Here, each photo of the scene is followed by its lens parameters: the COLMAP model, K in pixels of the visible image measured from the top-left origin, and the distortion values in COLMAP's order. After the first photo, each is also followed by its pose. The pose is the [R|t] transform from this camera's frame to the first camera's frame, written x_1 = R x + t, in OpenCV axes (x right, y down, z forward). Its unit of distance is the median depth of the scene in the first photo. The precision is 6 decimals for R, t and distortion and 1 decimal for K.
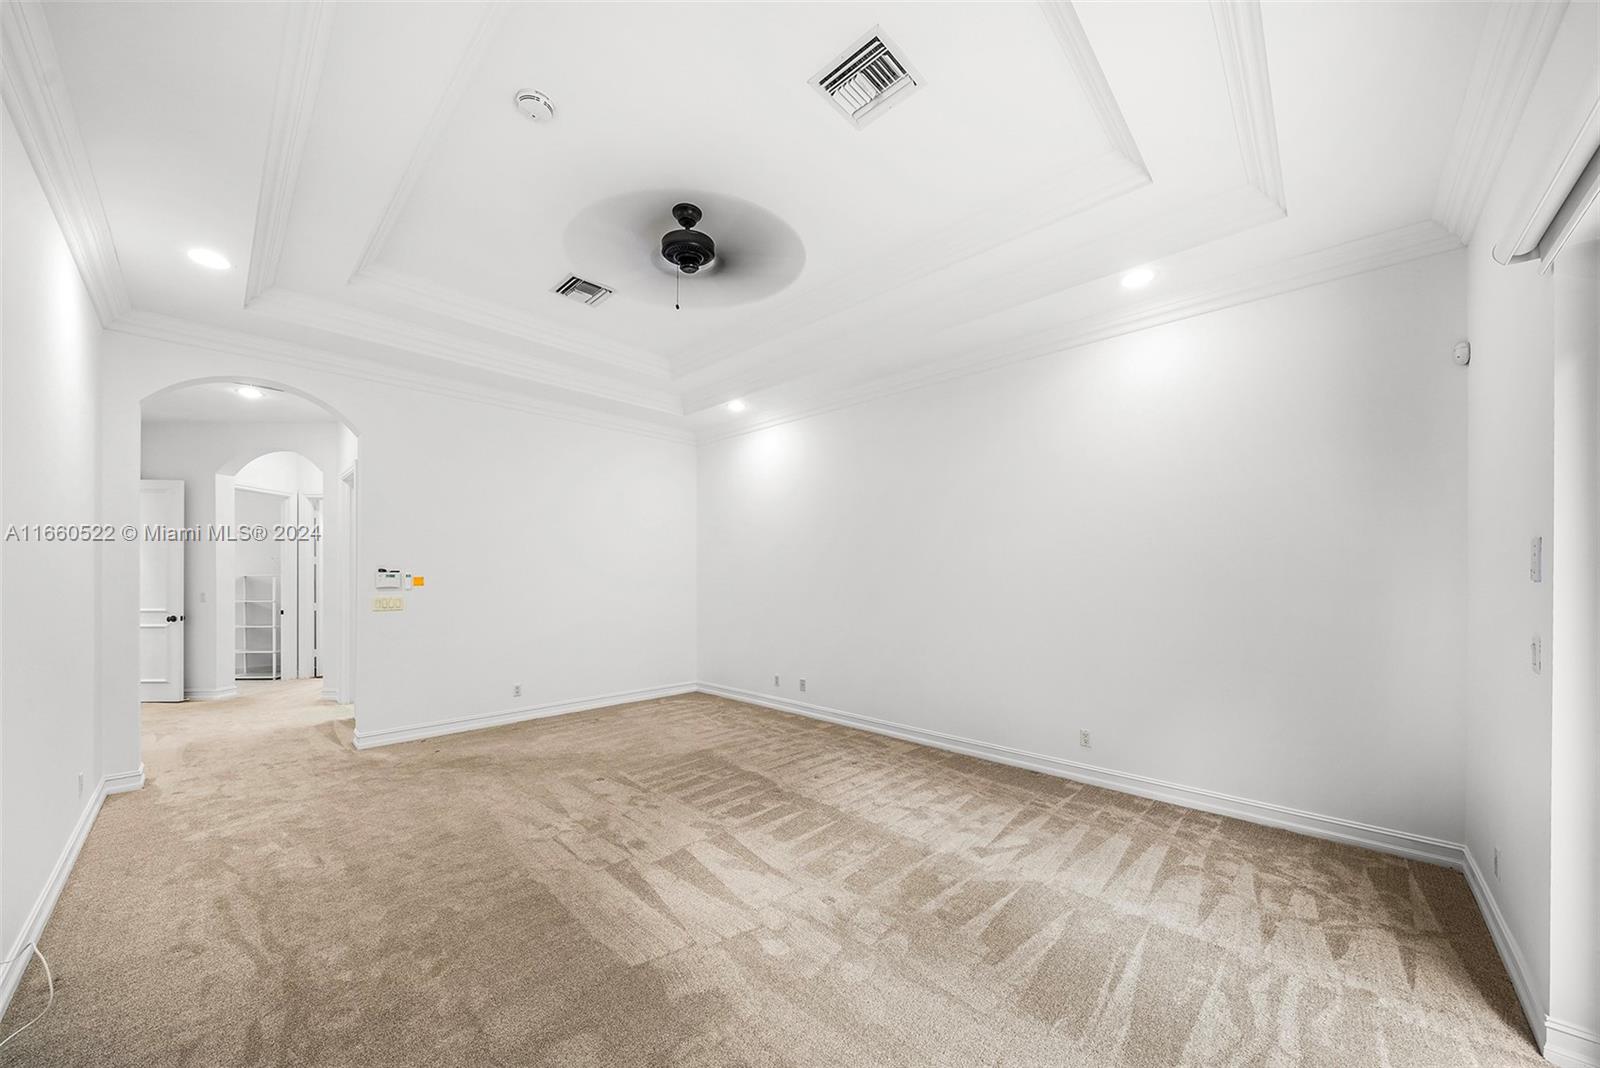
lens RADIAL K [[554.4, 0, 798.9], [0, 554.4, 571.6], [0, 0, 1]] dist [-0.004416, 0.000238]
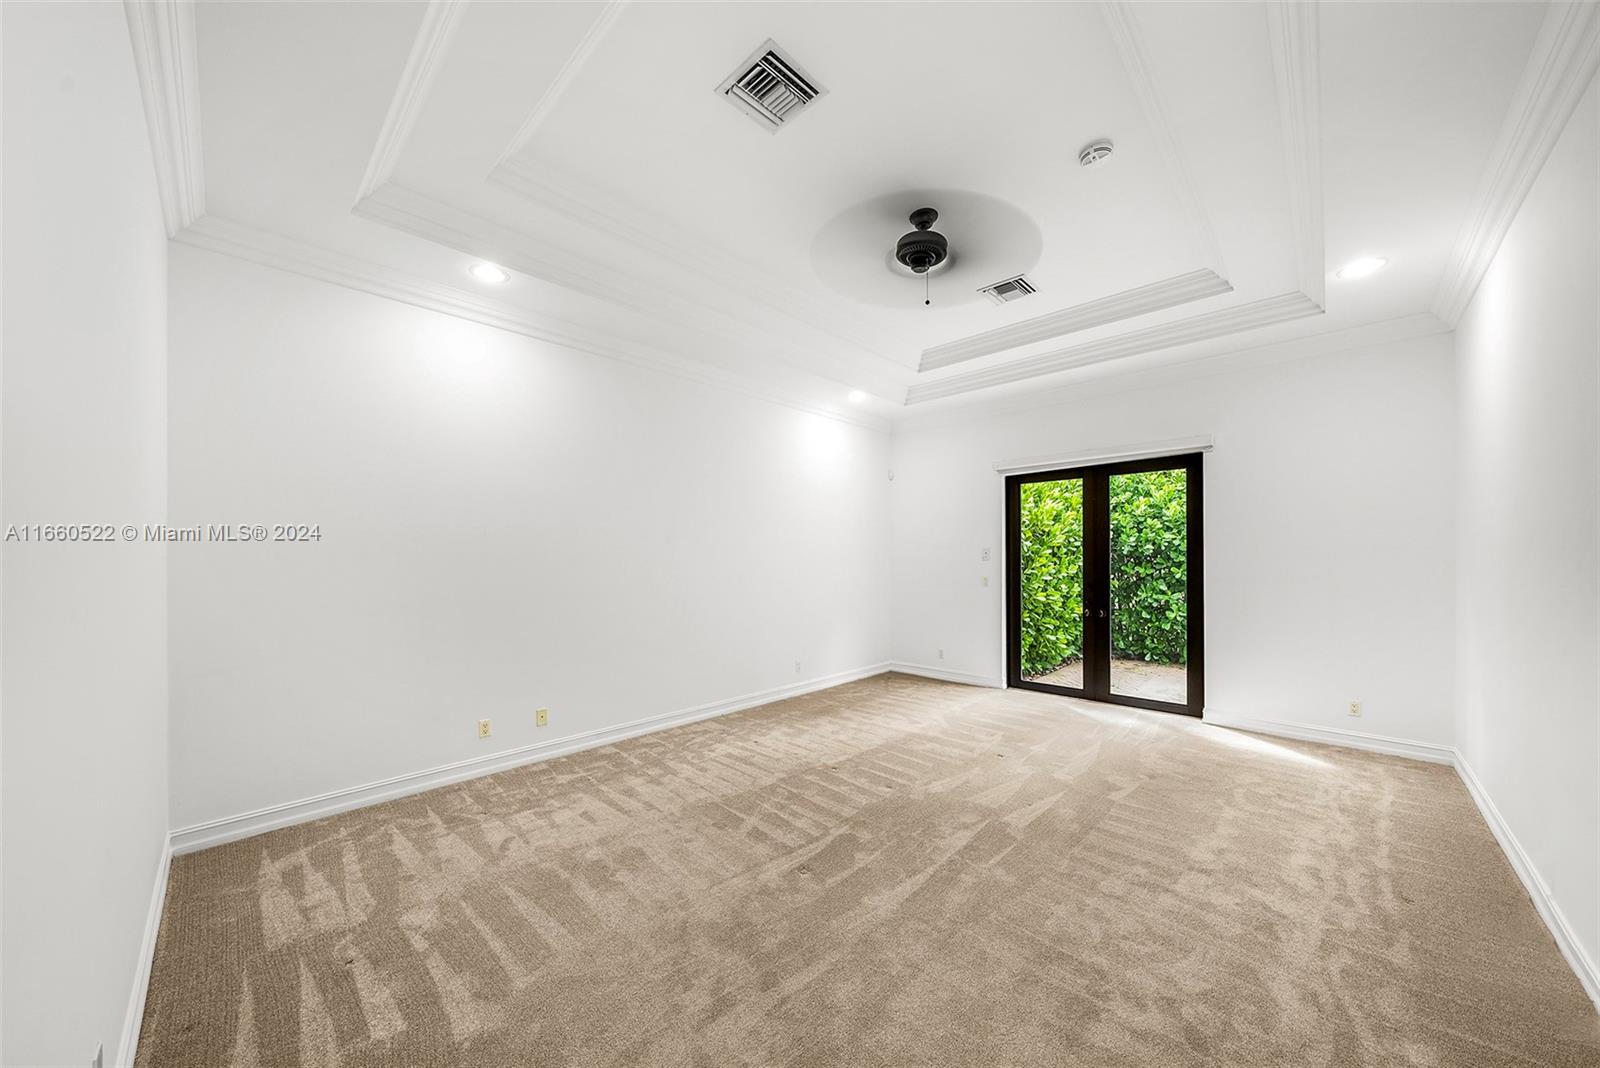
lens RADIAL K [[554.4, 0, 799.6], [0, 554.4, 540.2], [0, 0, 1]] dist [-0.004416, 0.000238]
pose [[0.020071, 0.030578, 0.999331, -0.725360], [0.002002, 0.999529, -0.030624, 0.006762], [-0.999797, 0.002616, 0.020001, 0.705713]]
